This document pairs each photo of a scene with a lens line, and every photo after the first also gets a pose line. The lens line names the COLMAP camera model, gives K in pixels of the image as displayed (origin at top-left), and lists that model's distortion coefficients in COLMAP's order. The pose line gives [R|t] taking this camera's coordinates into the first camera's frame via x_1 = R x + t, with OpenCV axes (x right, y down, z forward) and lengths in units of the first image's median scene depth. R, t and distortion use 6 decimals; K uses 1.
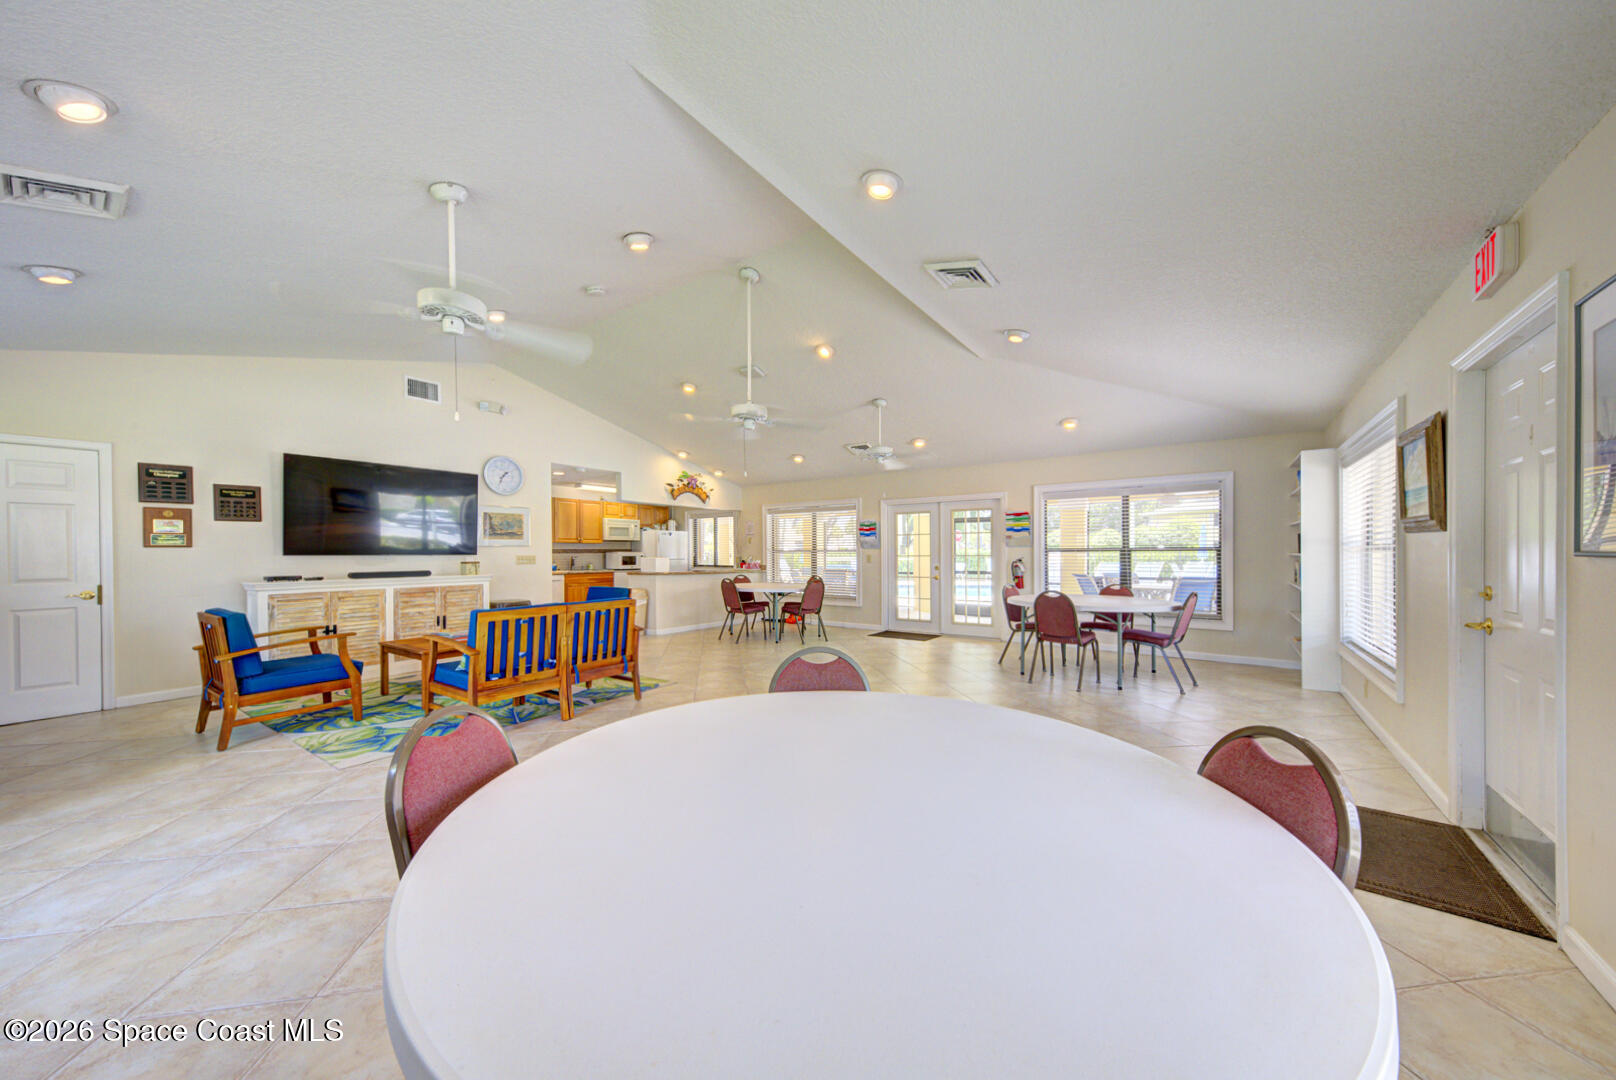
lens RADIAL K [[557.0, 0, 805.0], [0, 557.0, 557.0], [0, 0, 1]] dist [0.025186, -0.005157]
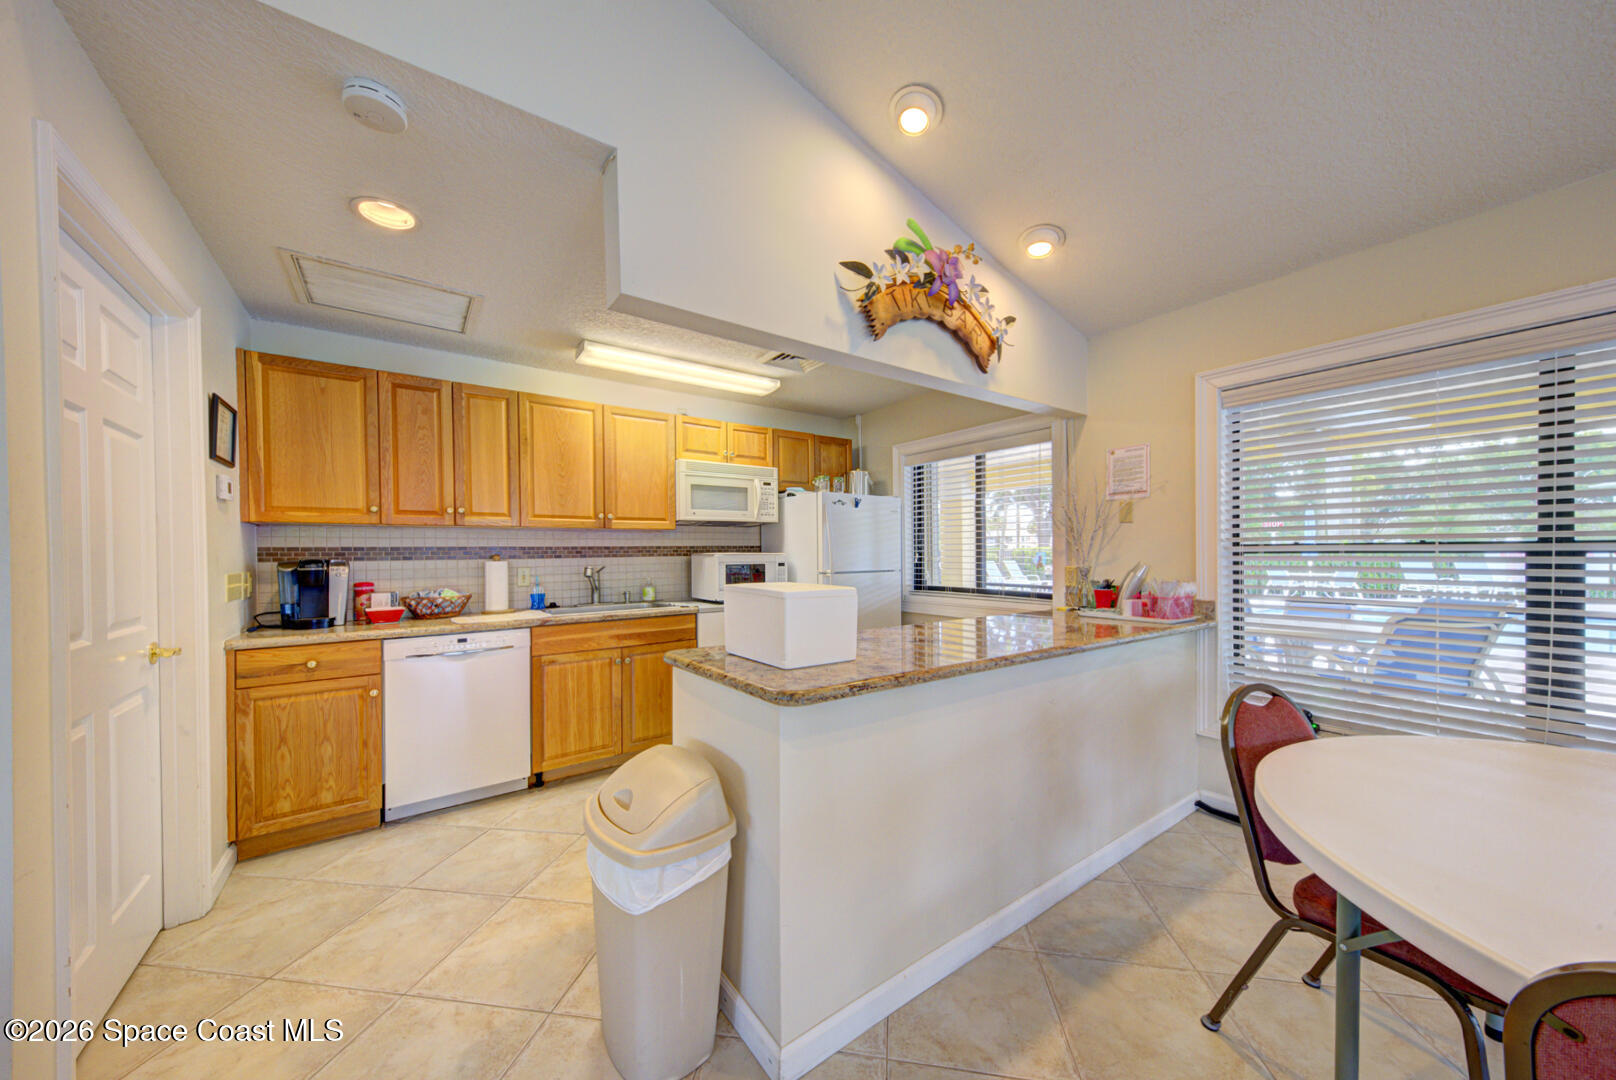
lens RADIAL K [[557.0, 0, 805.0], [0, 557.0, 557.0], [0, 0, 1]] dist [0.025186, -0.005157]
pose [[0.948874, 0.000304, -0.315655, -0.166405], [0.002519, 0.999960, 0.008535, -0.009522], [0.315645, -0.008893, 0.948836, 0.677901]]
